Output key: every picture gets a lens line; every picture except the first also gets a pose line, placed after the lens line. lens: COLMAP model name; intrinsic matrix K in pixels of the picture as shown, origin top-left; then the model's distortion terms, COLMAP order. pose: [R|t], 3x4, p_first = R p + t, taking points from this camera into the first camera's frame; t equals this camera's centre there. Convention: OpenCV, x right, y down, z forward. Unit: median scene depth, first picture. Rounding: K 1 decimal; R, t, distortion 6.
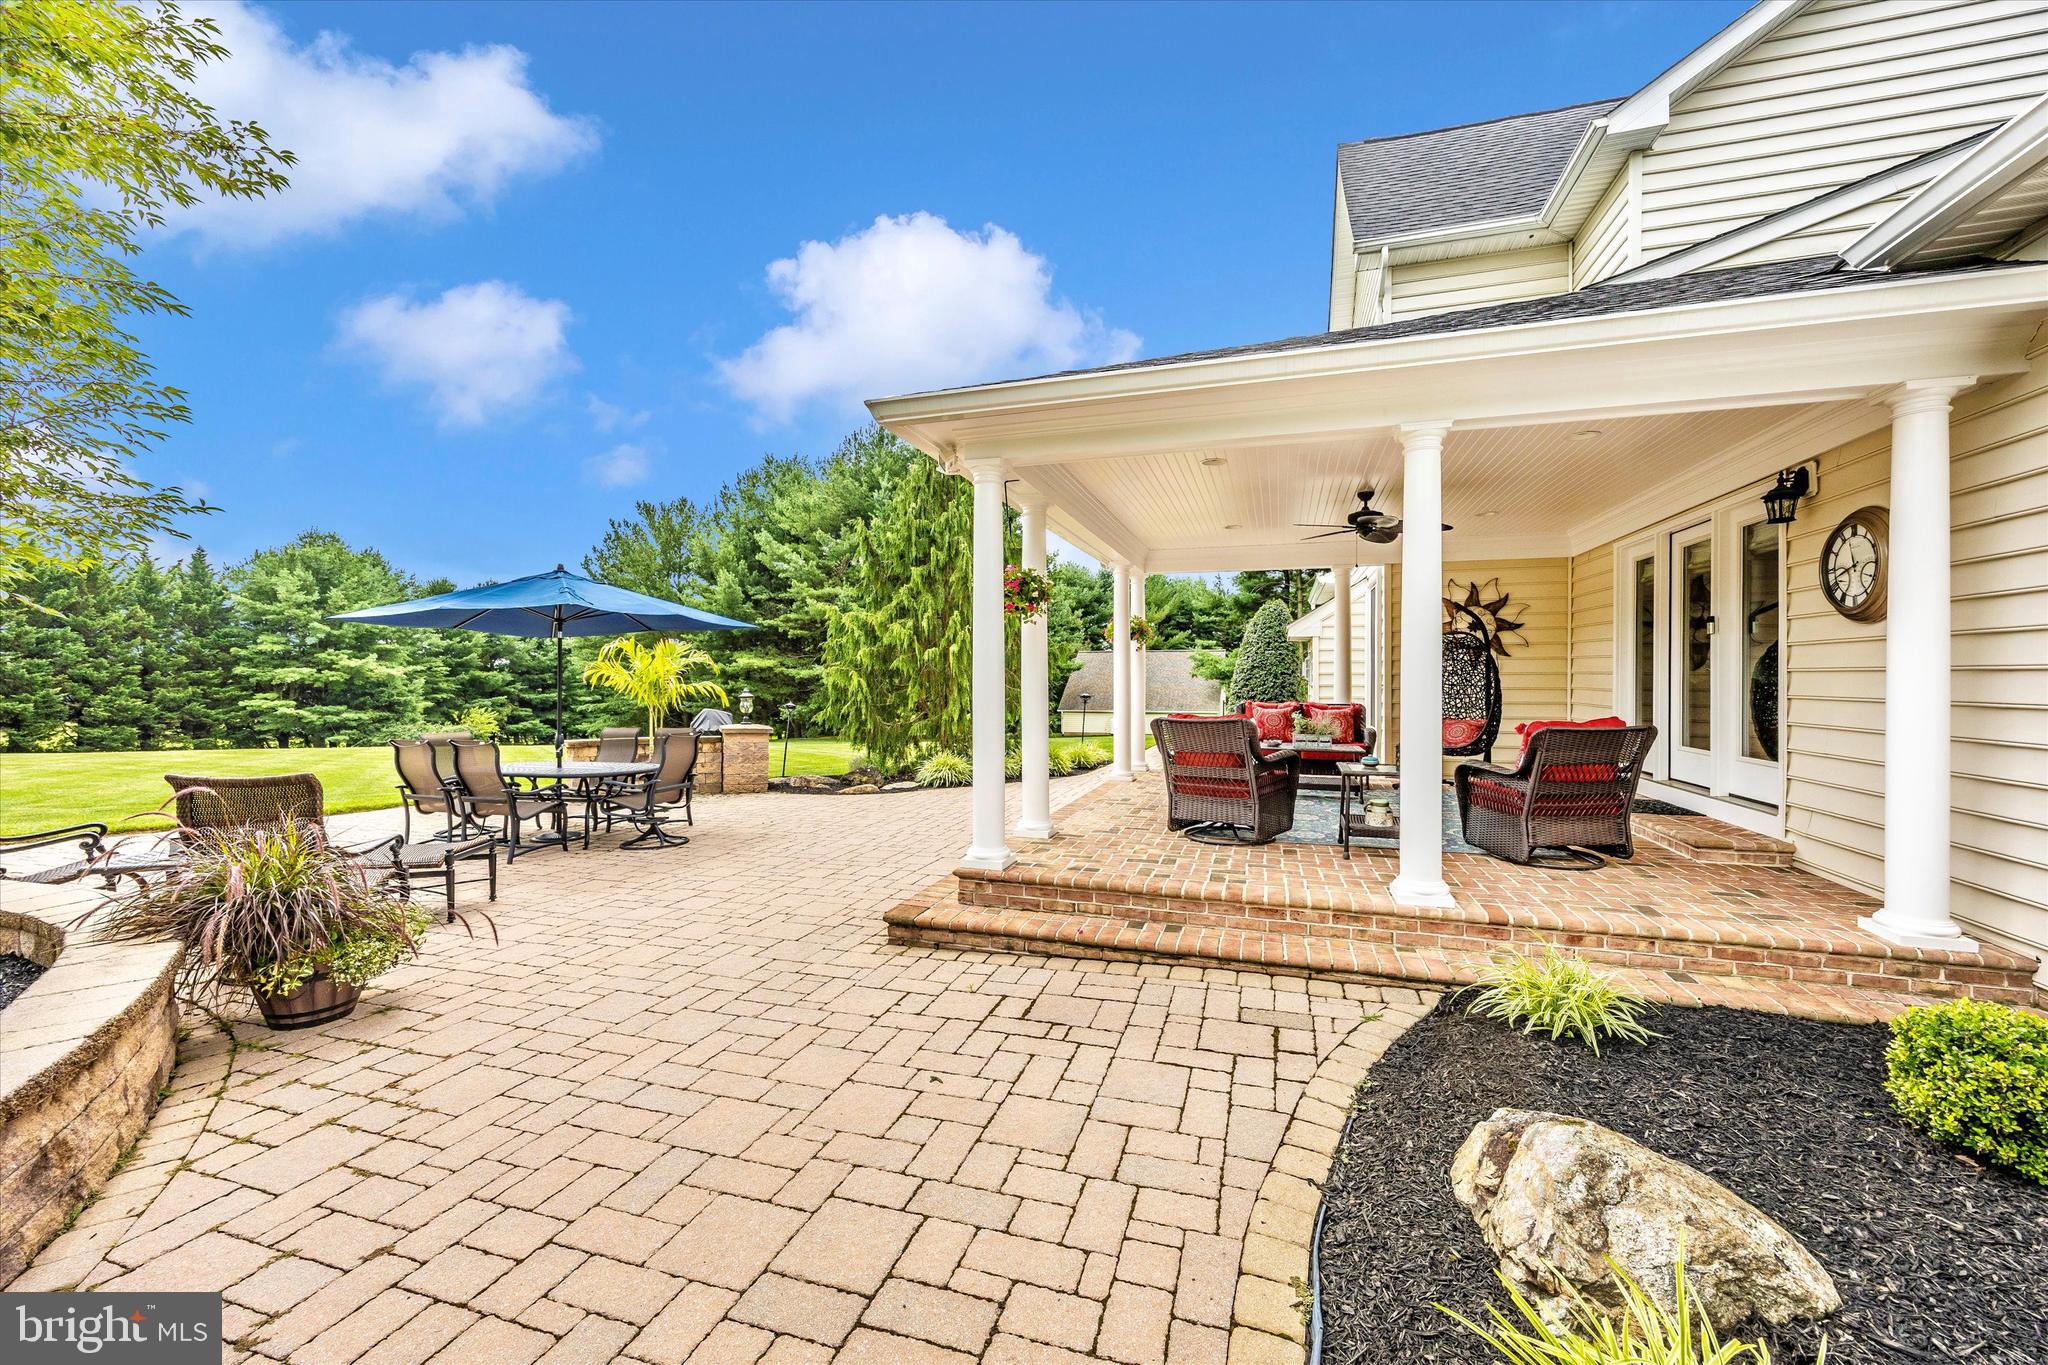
lens RADIAL K [[780.5, 0, 1026.2], [0, 780.5, 678.5], [0, 0, 1]] dist [0.003128, -0.000444]
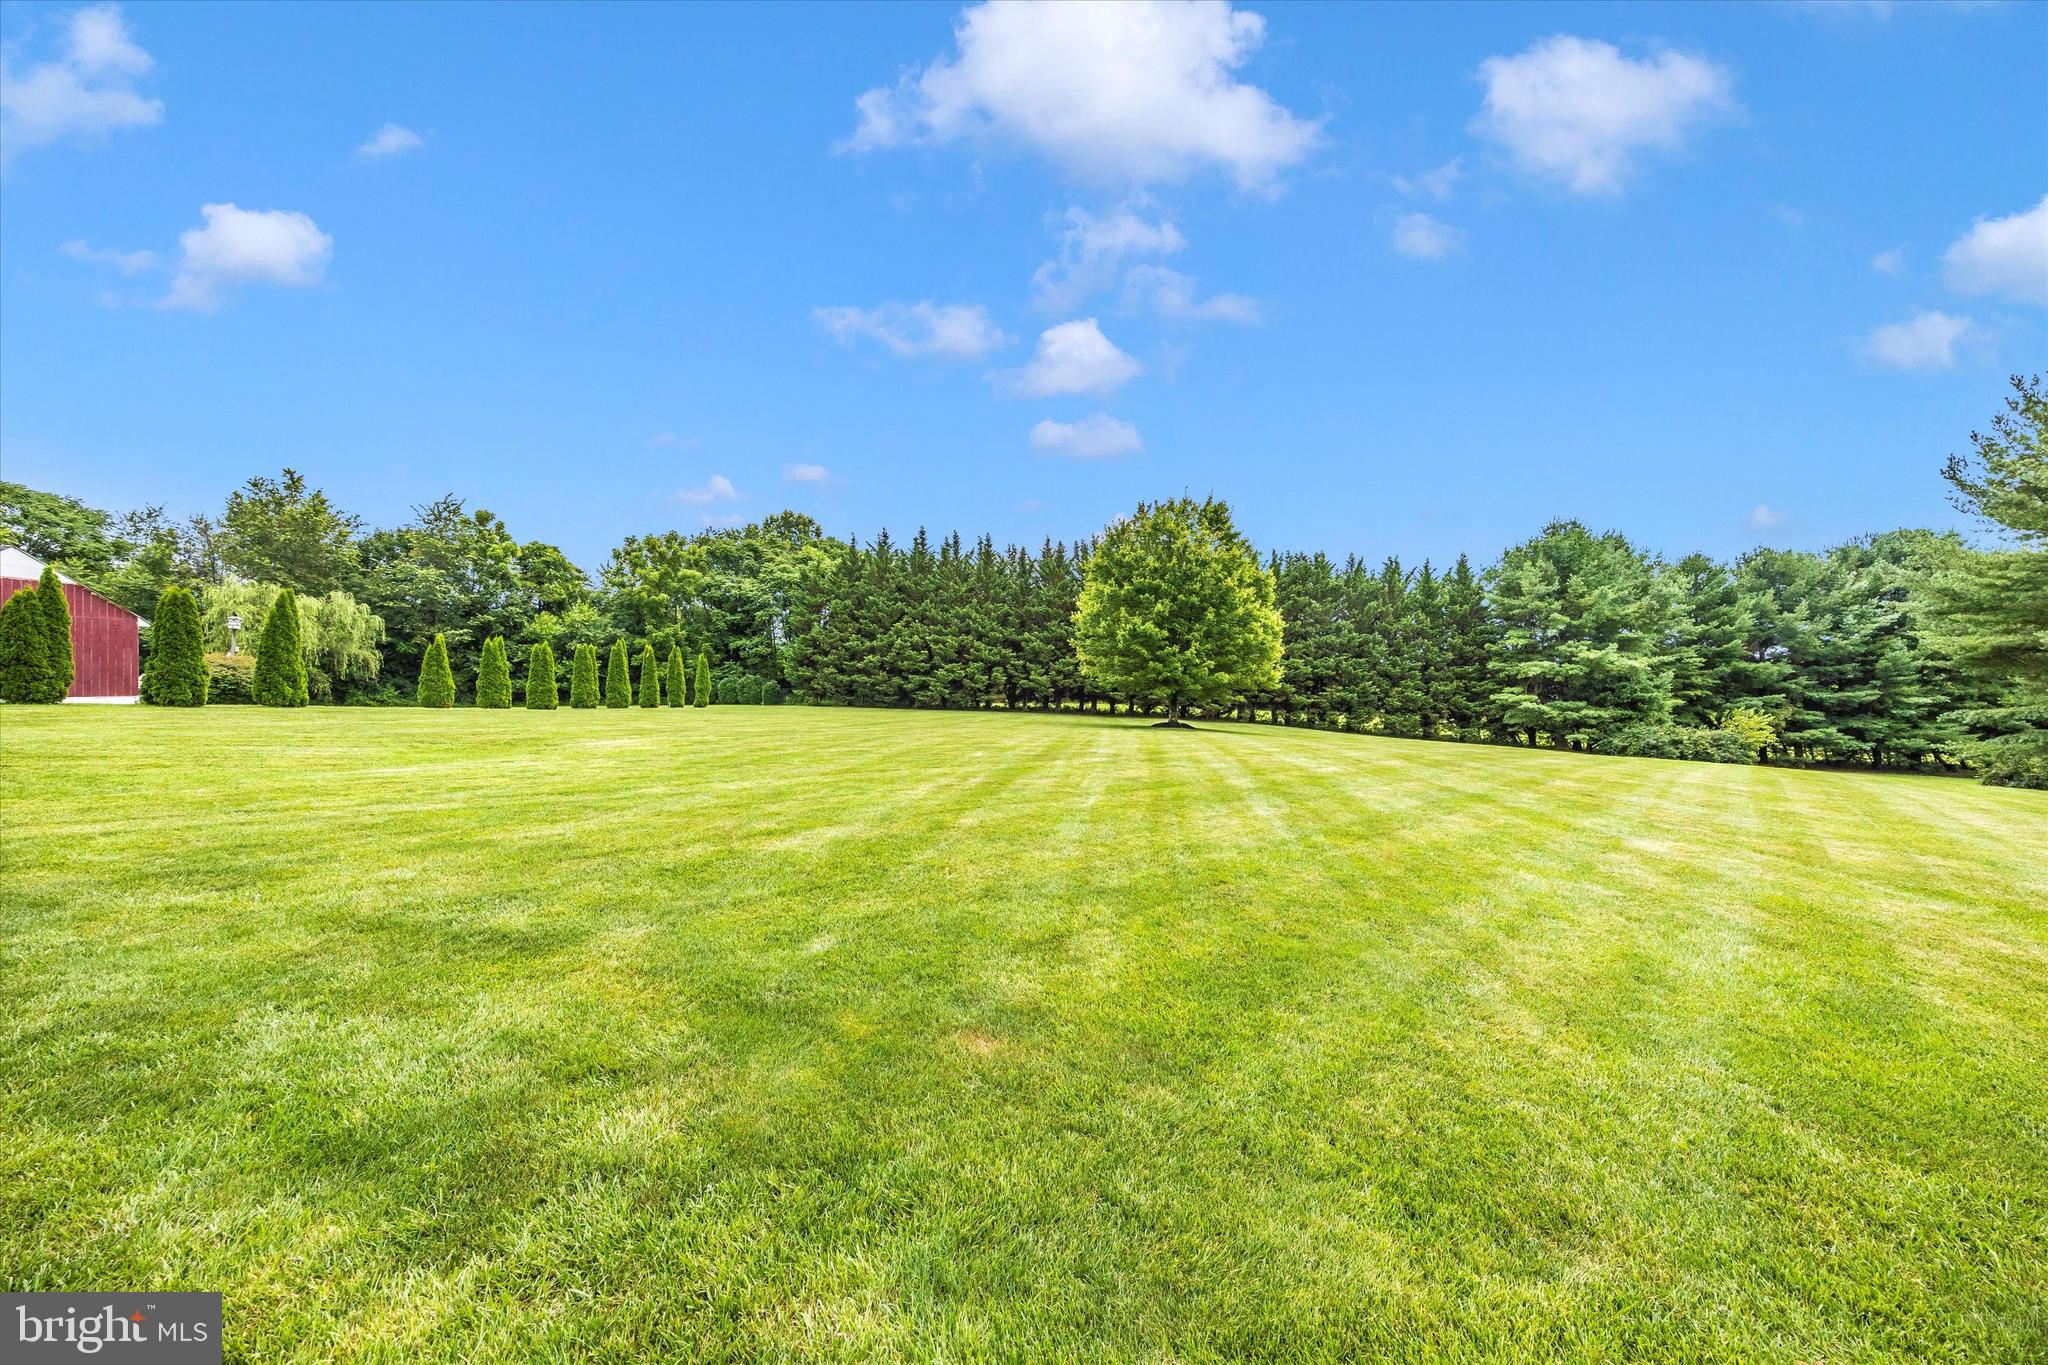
lens RADIAL K [[780.5, 0, 1036.6], [0, 780.5, 681.0], [0, 0, 1]] dist [0.003128, -0.000444]
pose [[0.227018, -0.000165, -0.973891, -0.126184], [0.006826, 0.999976, 0.001422, 0.004928], [0.973867, -0.006971, 0.227014, 0.168519]]
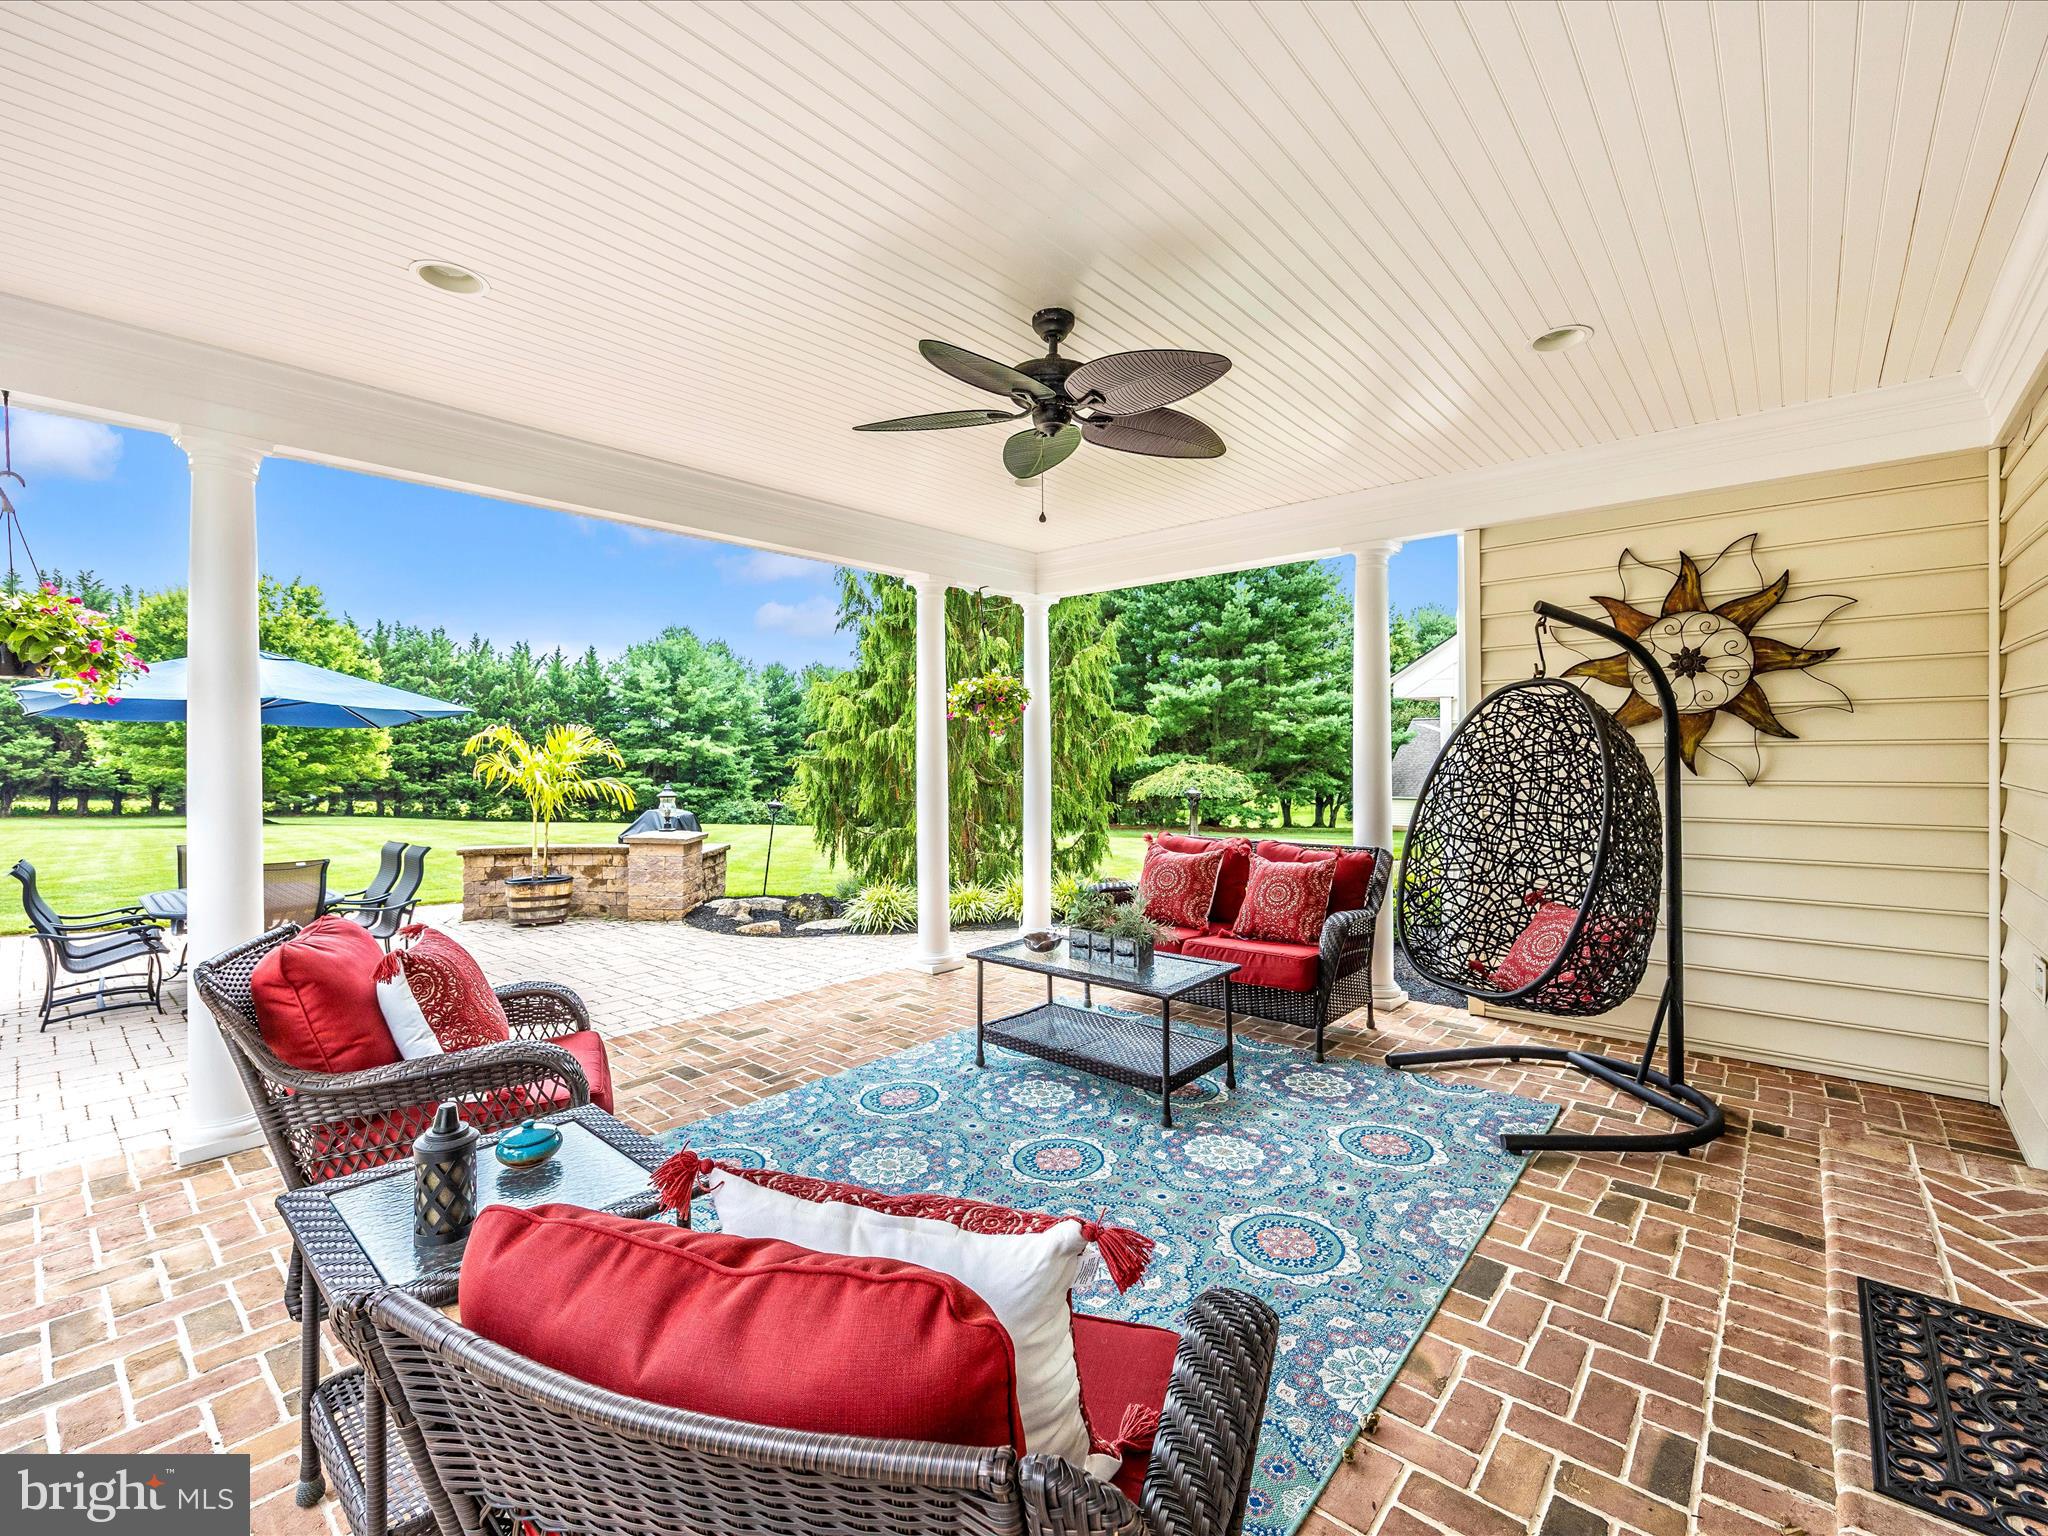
lens RADIAL K [[879.2, 0, 1029.4], [0, 879.2, 757.1], [0, 0, 1]] dist [0.003399, -0.000486]
pose [[0.916643, -0.004357, -0.399684, 0.059519], [0.006498, 0.999971, 0.004002, -0.003107], [0.399654, -0.006266, 0.916644, 0.061544]]
